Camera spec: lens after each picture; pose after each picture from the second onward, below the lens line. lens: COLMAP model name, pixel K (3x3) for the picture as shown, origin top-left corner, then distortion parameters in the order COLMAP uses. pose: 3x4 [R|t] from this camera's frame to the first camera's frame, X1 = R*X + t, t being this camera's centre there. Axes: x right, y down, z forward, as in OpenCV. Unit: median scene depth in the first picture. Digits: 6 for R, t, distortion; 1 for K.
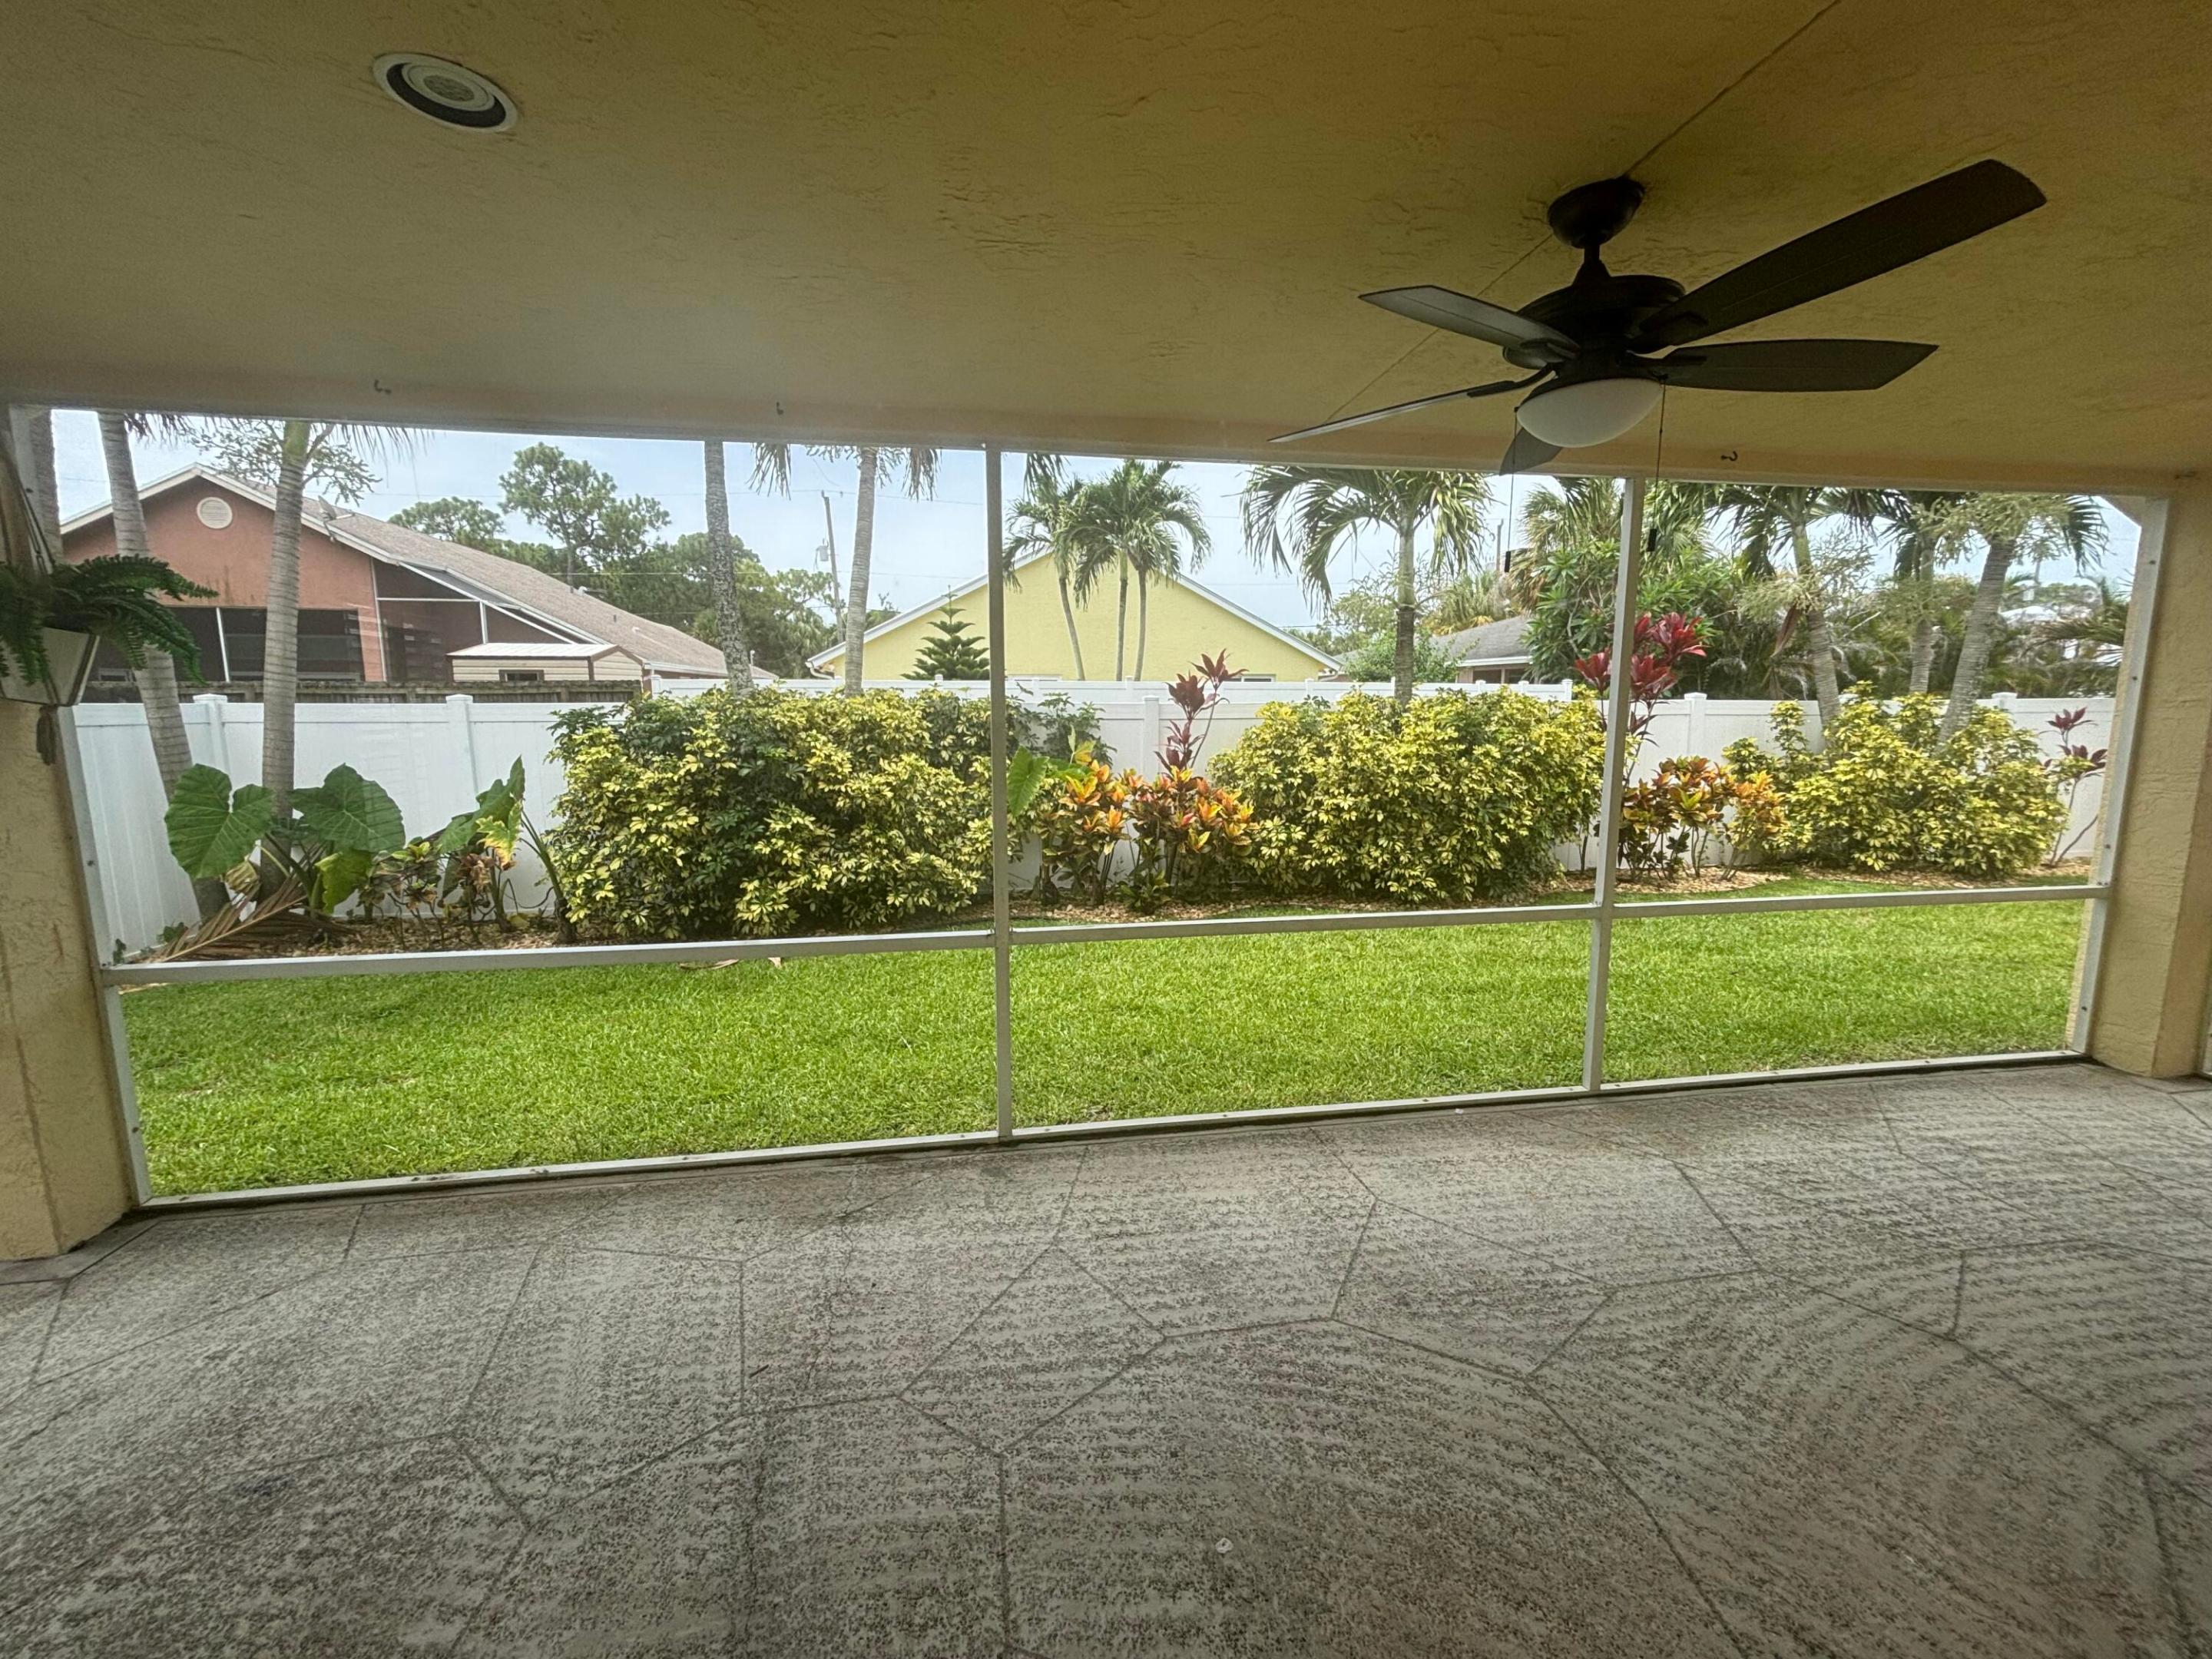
lens RADIAL K [[899.8, 0, 1104.4], [0, 899.8, 819.9], [0, 0, 1]] dist [0.006447, 0.000406]
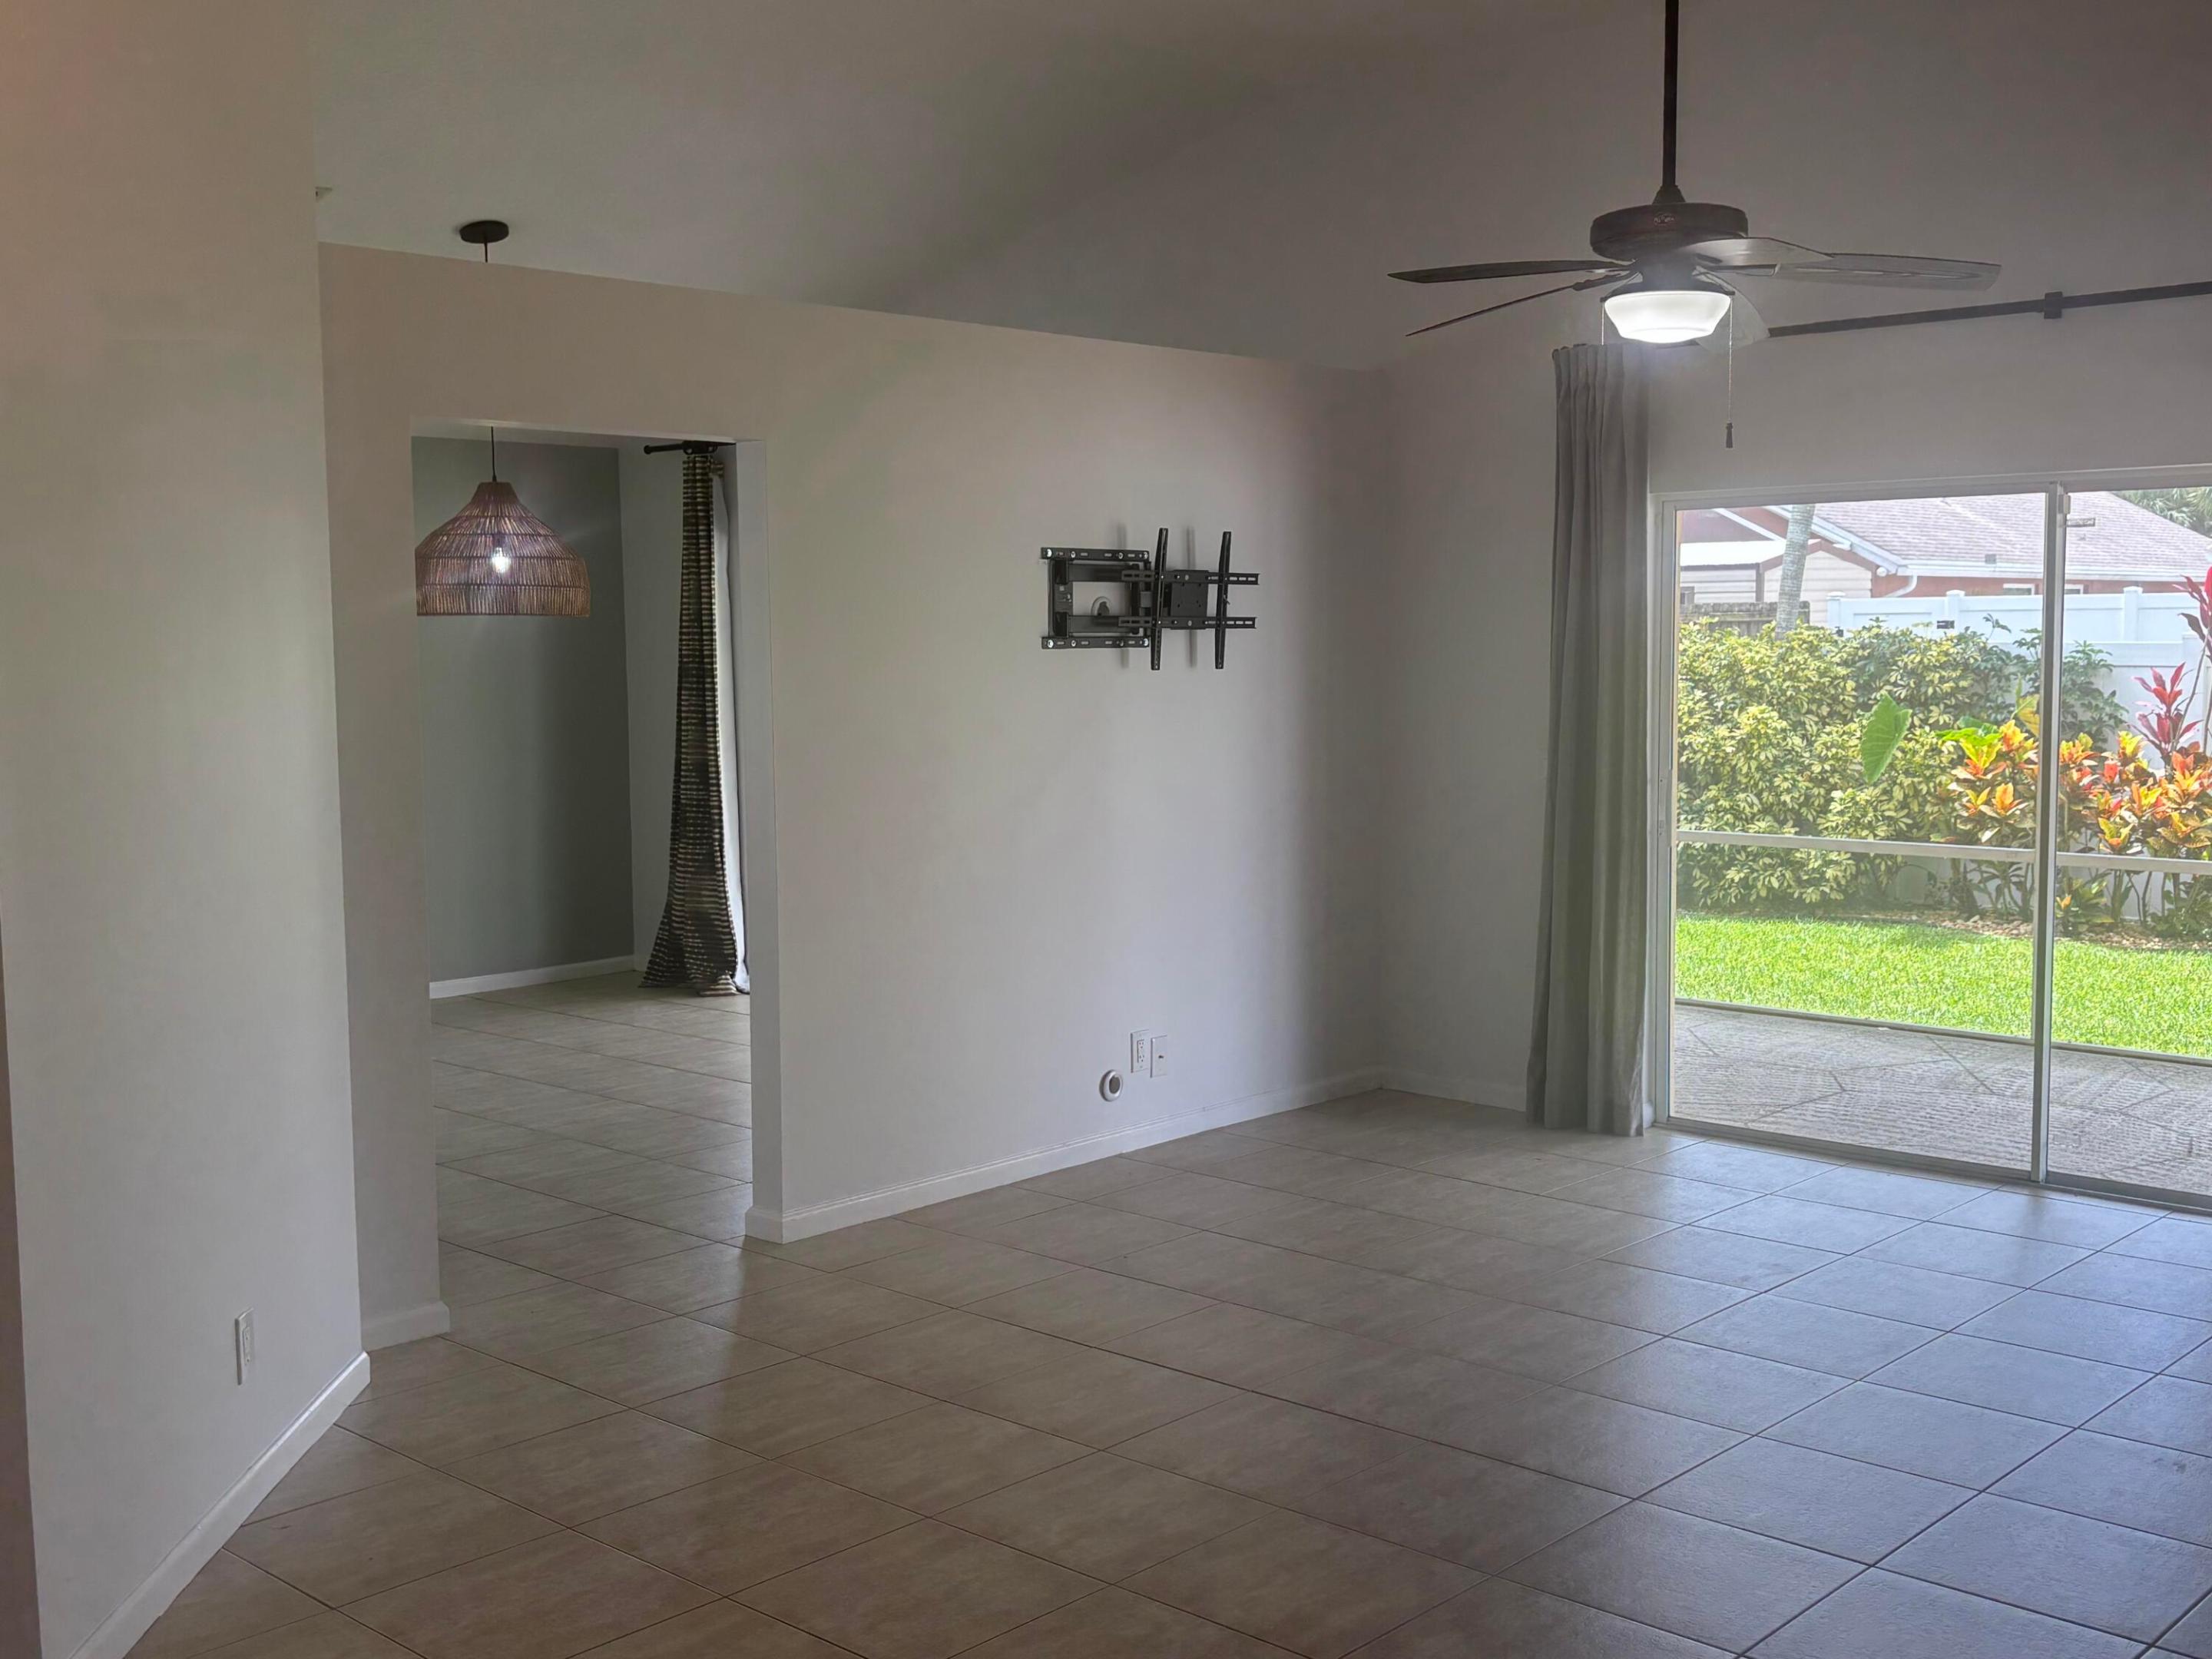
lens RADIAL K [[2284.6, 0, 1104.0], [0, 2284.6, 831.3], [0, 0, 1]] dist [0.027685, 0.000000]
pose [[0.604427, 0.068274, -0.793729, 1.180460], [-0.100936, 0.994855, 0.008711, 0.093668], [0.790240, 0.074850, 0.608209, -0.841120]]
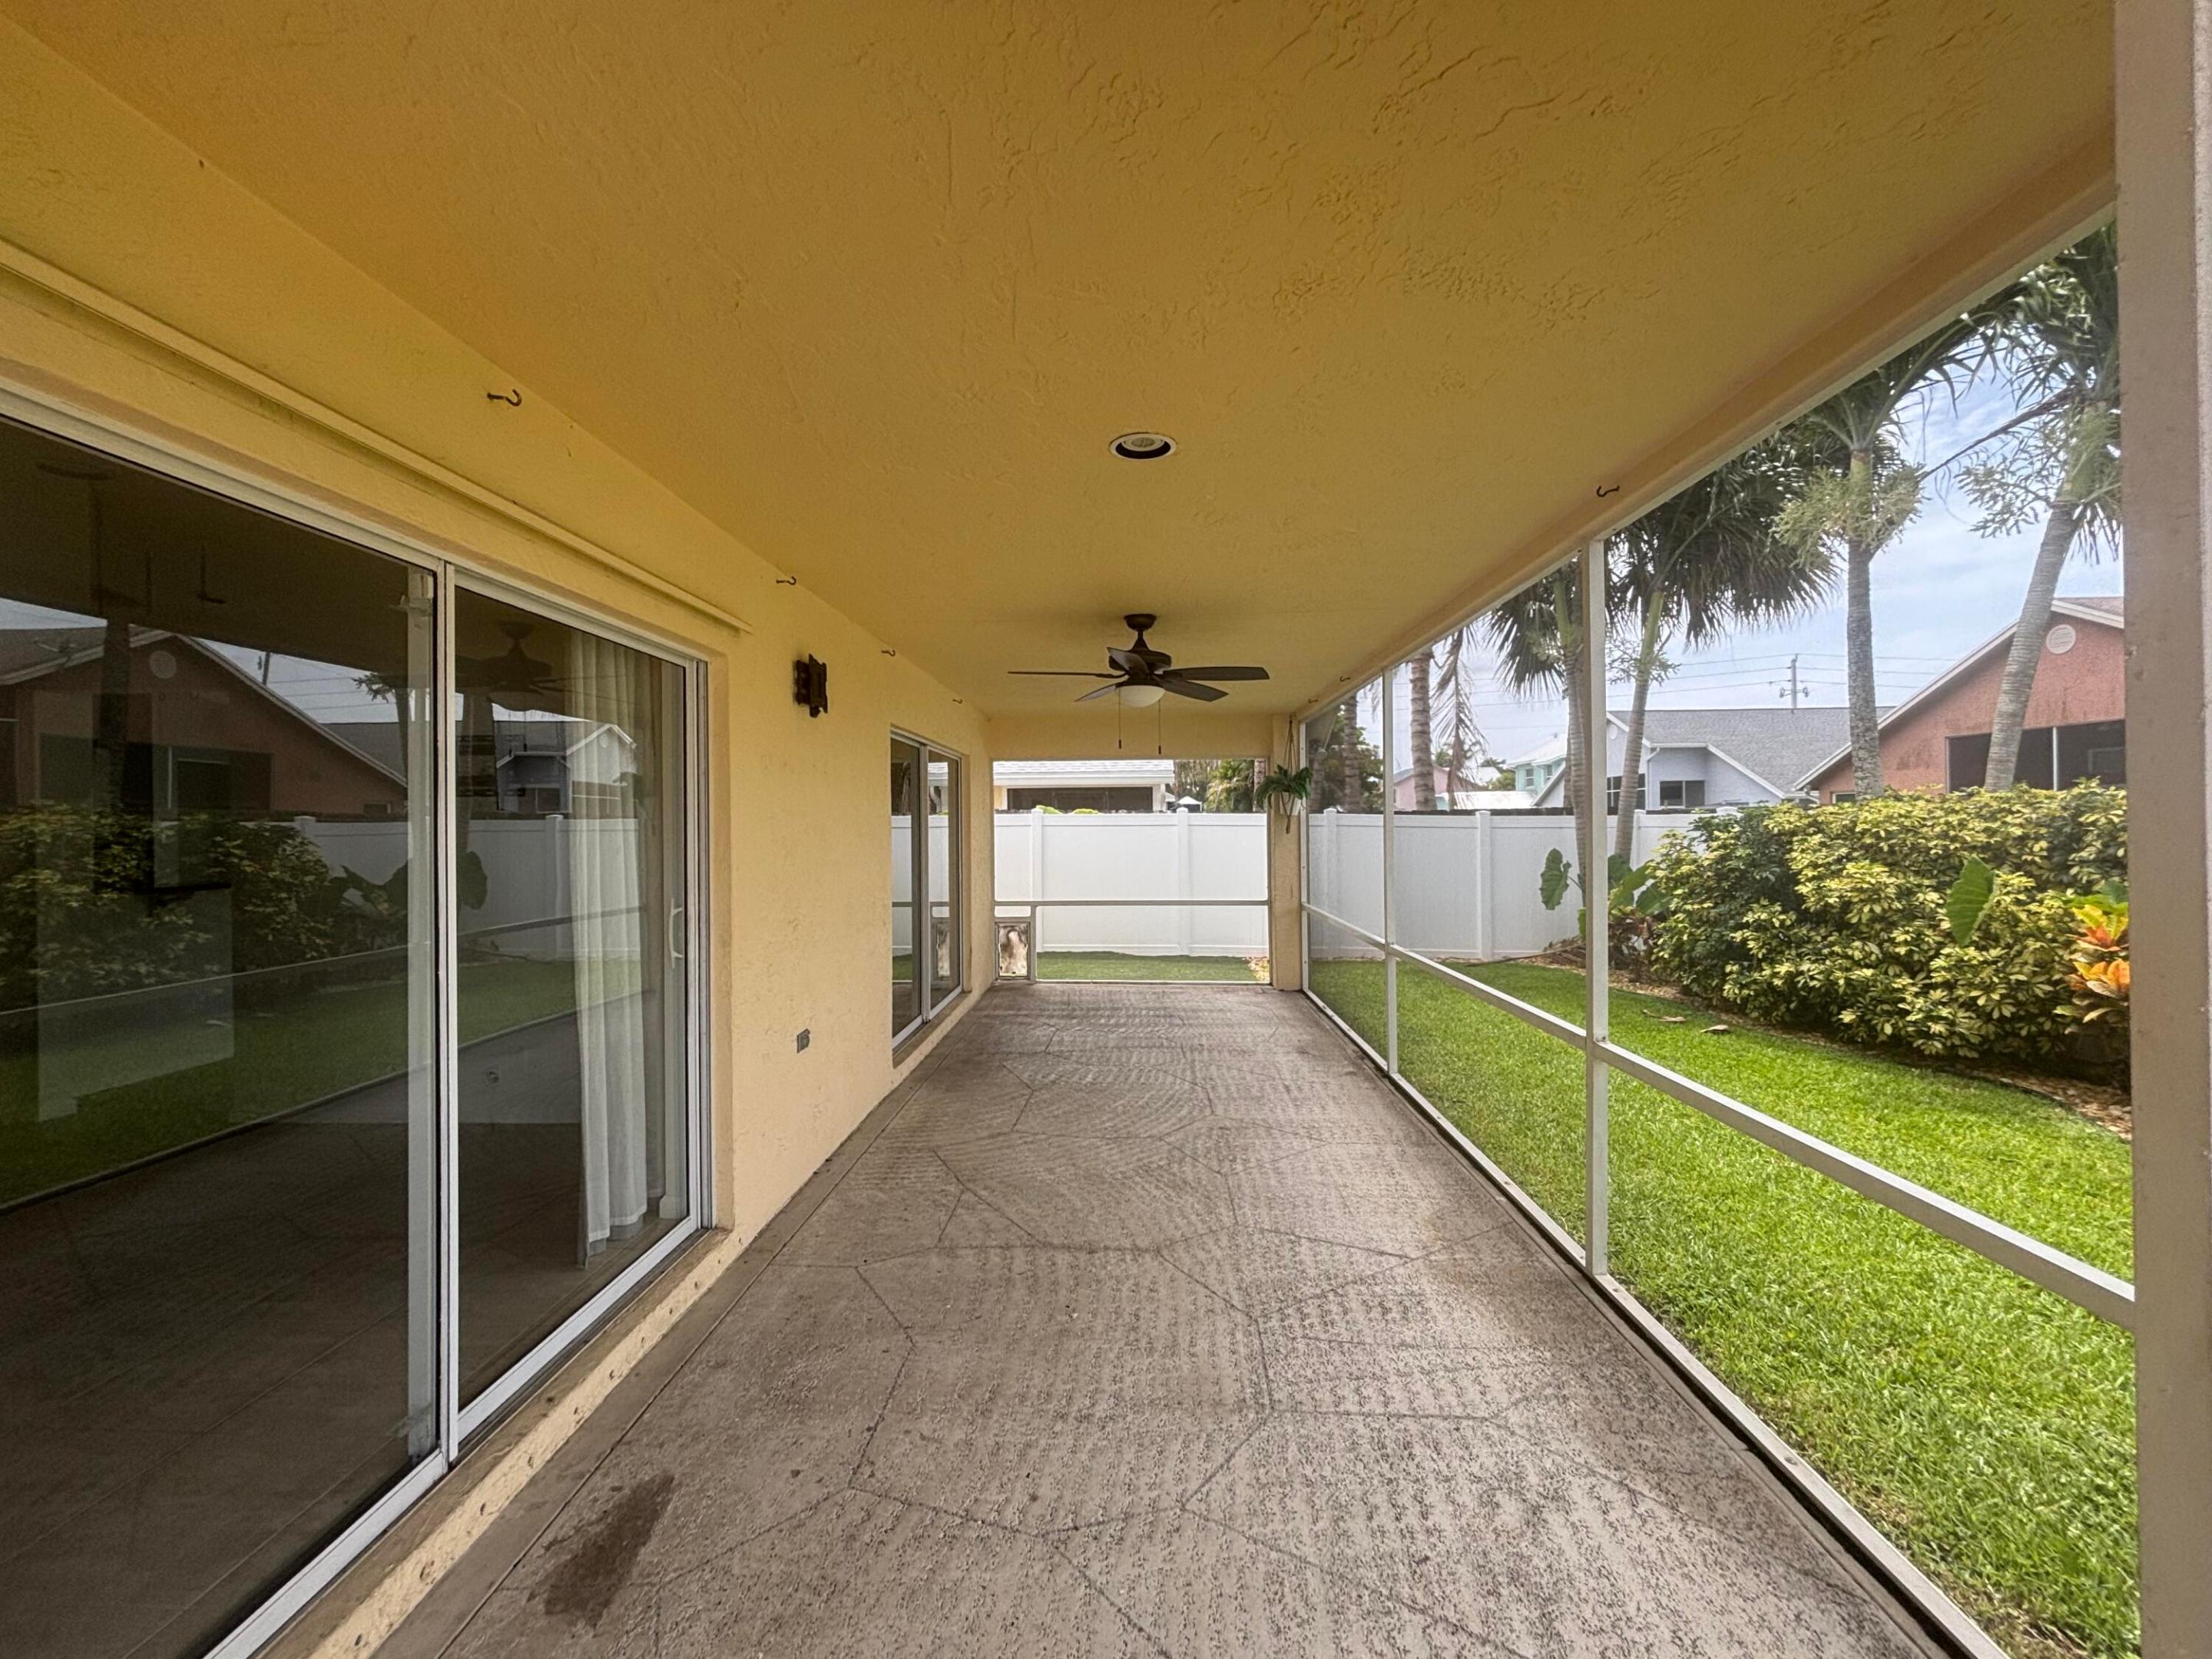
lens RADIAL K [[899.8, 0, 1111.7], [0, 899.8, 828.4], [0, 0, 1]] dist [0.006447, 0.000406]
pose [[-0.197269, 0.006409, -0.980328, 0.918960], [-0.121801, 0.992070, 0.030995, -0.043524], [0.972753, 0.125519, -0.194925, 0.448644]]
